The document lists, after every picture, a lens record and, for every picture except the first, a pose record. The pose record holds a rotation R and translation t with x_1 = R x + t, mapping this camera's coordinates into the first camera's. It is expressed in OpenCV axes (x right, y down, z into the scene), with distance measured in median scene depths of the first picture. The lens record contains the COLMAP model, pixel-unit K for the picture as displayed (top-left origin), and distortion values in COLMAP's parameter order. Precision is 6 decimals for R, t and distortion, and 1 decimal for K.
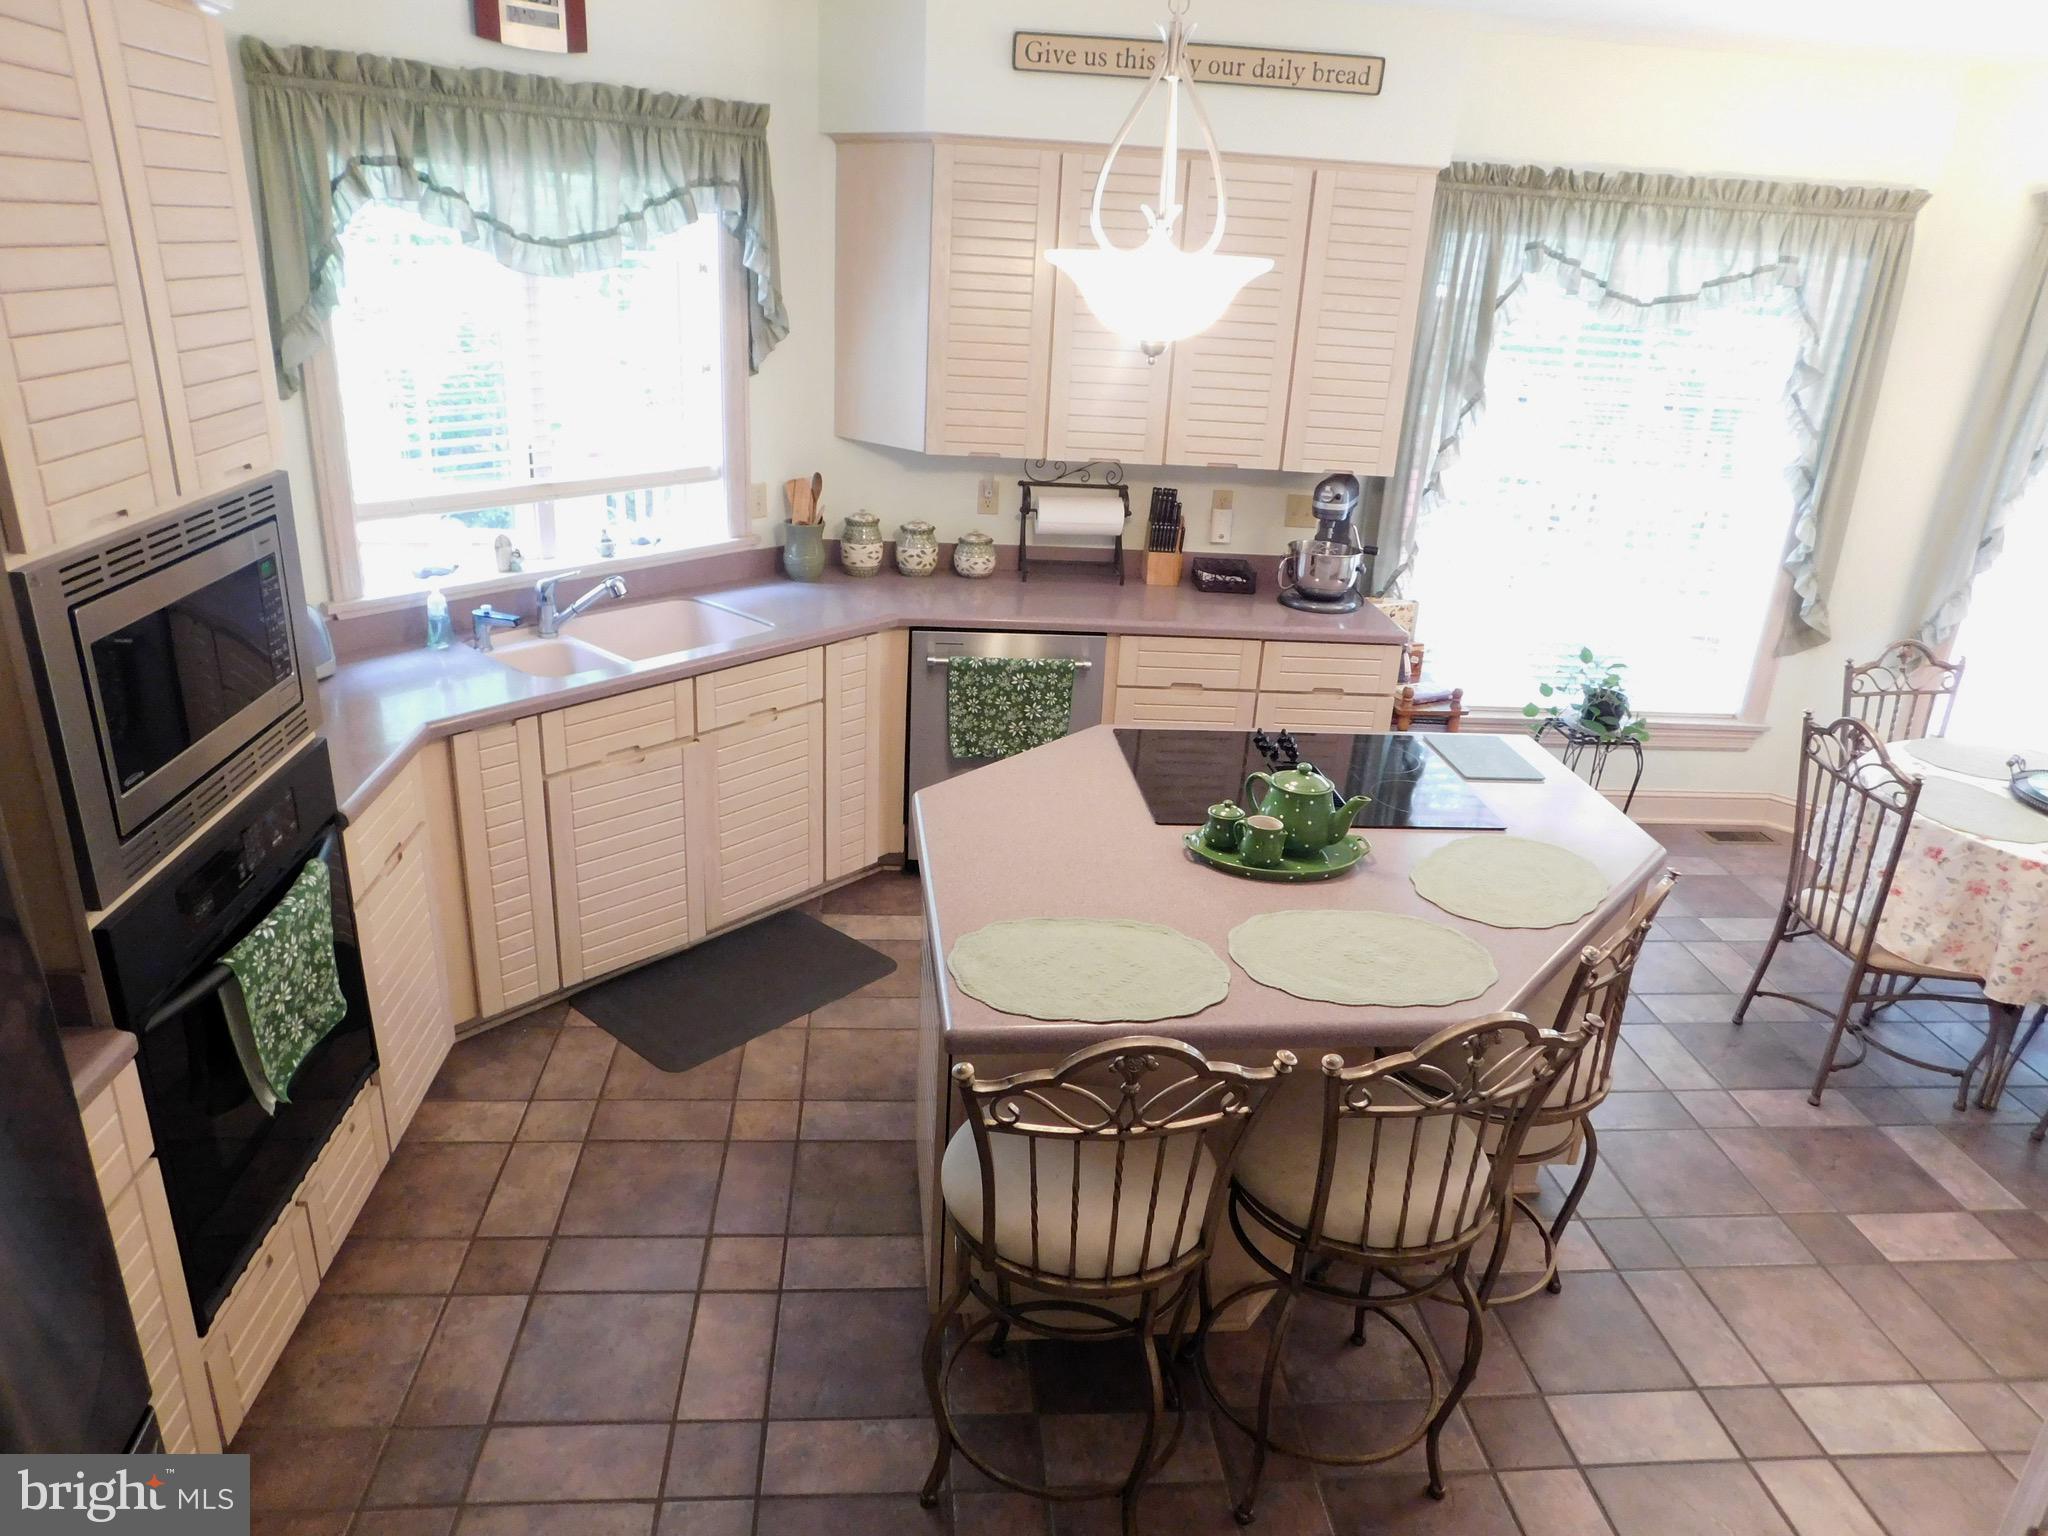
lens RADIAL K [[1359.6, 0, 1018.3], [0, 1359.6, 768.6], [0, 0, 1]] dist [-0.051376, 0.037031]
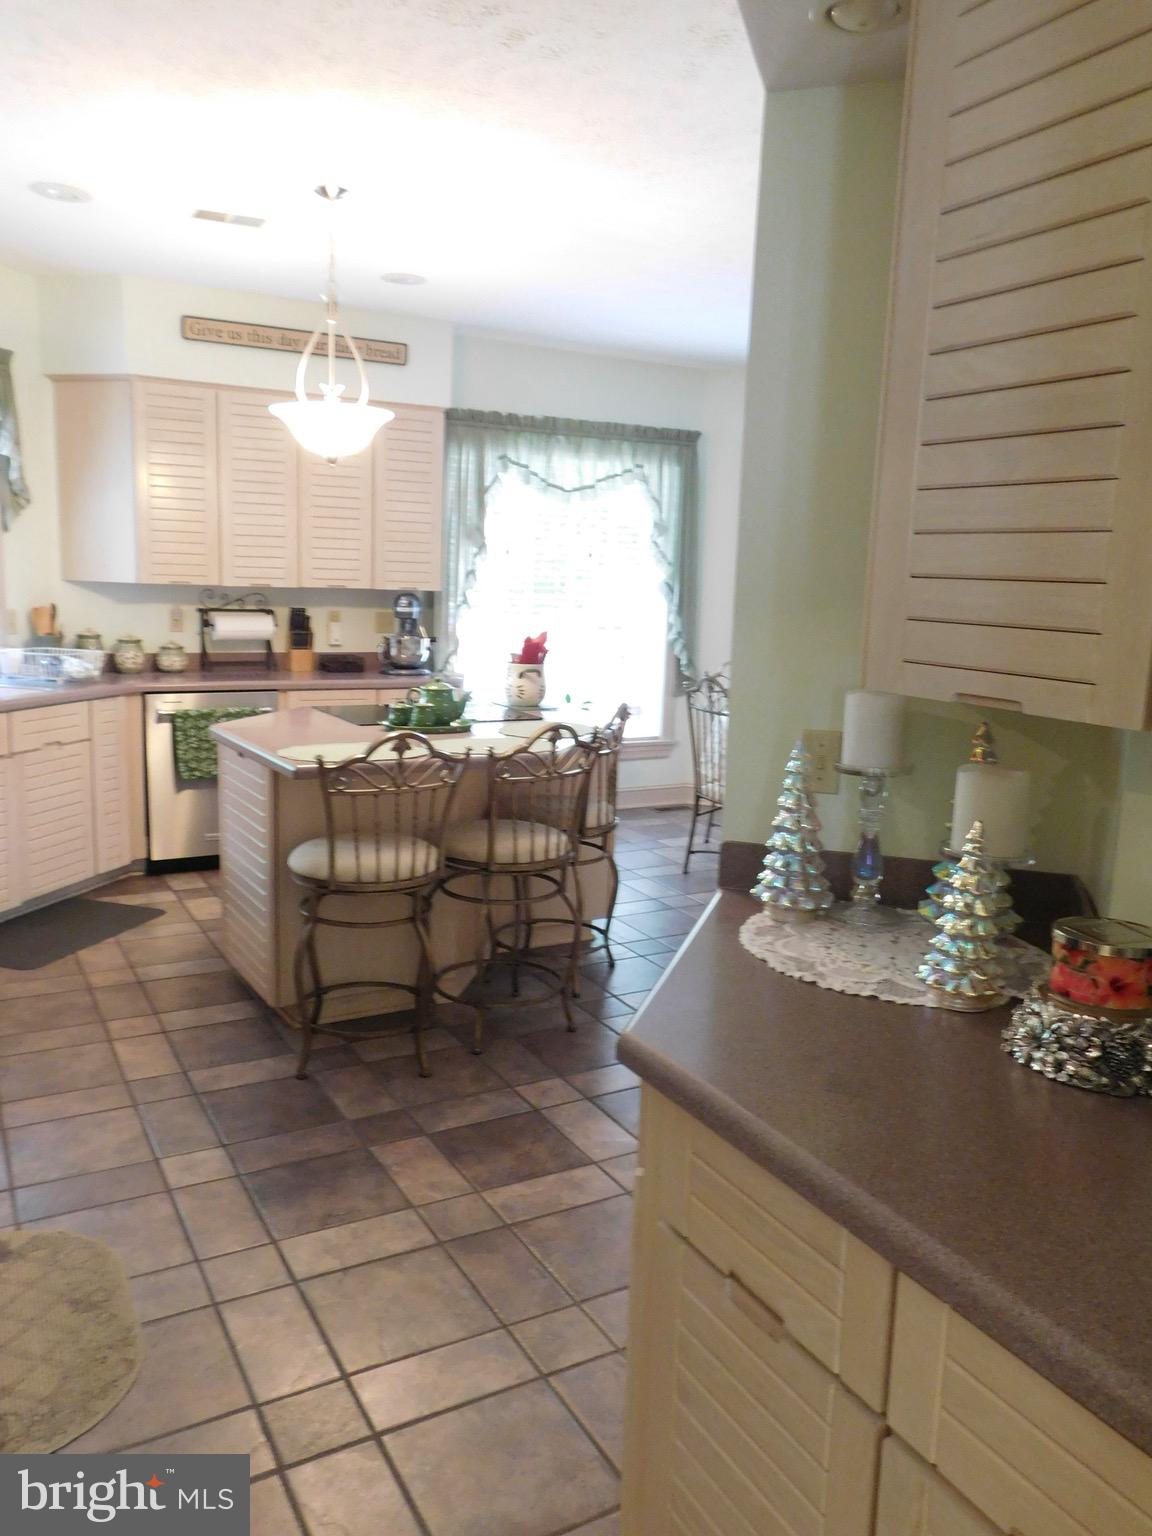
lens RADIAL K [[1145.7, 0, 579.4], [0, 1145.7, 767.8], [0, 0, 1]] dist [-0.016579, 0.021301]
pose [[0.909506, -0.094360, 0.404840, -0.147941], [0.164428, 0.976132, -0.141882, 0.212897], [-0.381789, 0.195610, 0.903313, -0.262926]]
